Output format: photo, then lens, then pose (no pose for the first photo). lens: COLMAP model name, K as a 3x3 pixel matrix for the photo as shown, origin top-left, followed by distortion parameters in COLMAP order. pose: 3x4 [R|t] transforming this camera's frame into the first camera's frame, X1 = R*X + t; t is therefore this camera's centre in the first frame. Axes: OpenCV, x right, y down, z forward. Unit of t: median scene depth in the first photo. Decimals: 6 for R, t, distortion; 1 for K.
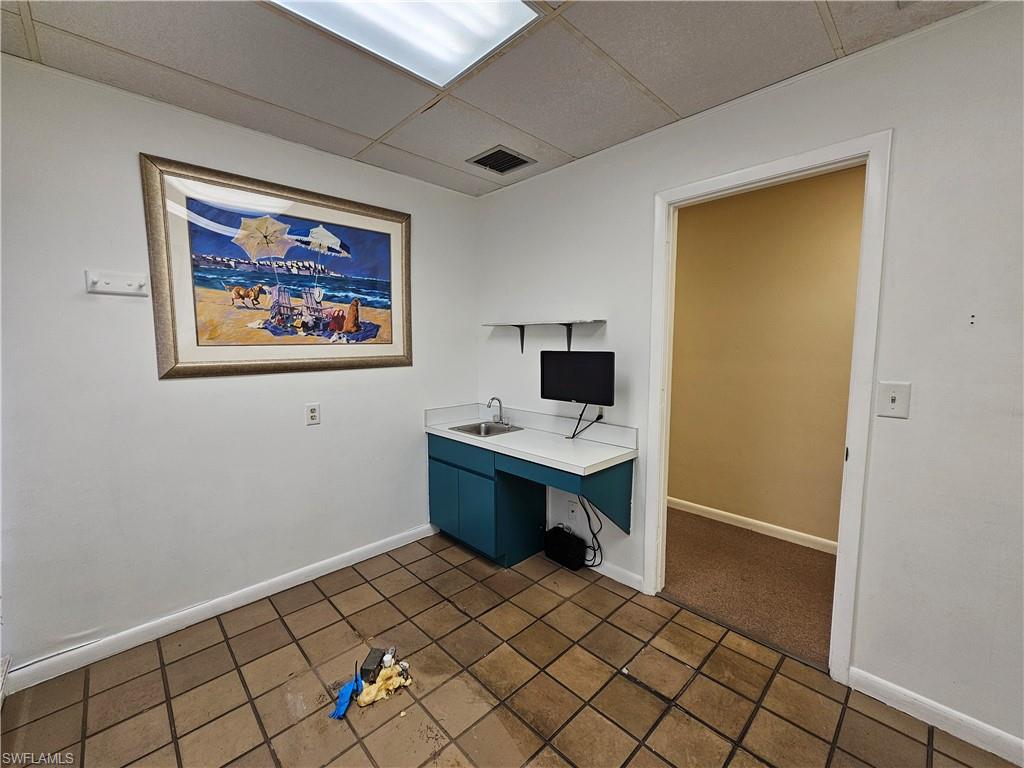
lens RADIAL K [[422.5, 0, 519.7], [0, 422.5, 375.0], [0, 0, 1]] dist [-0.001763, 0.000272]
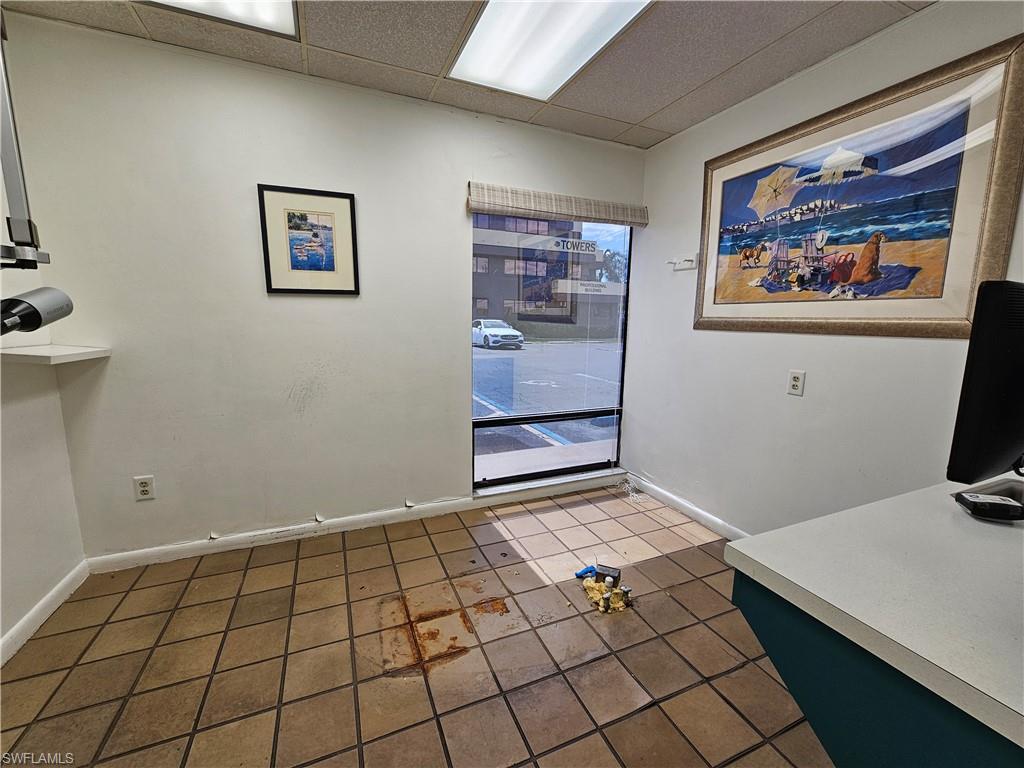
lens RADIAL K [[422.5, 0, 501.6], [0, 422.5, 377.8], [0, 0, 1]] dist [-0.001763, 0.000272]
pose [[-0.385250, 0.126513, -0.914099, 0.553304], [-0.092630, 0.980253, 0.174708, -0.013546], [0.918152, 0.151980, -0.365923, 0.790538]]
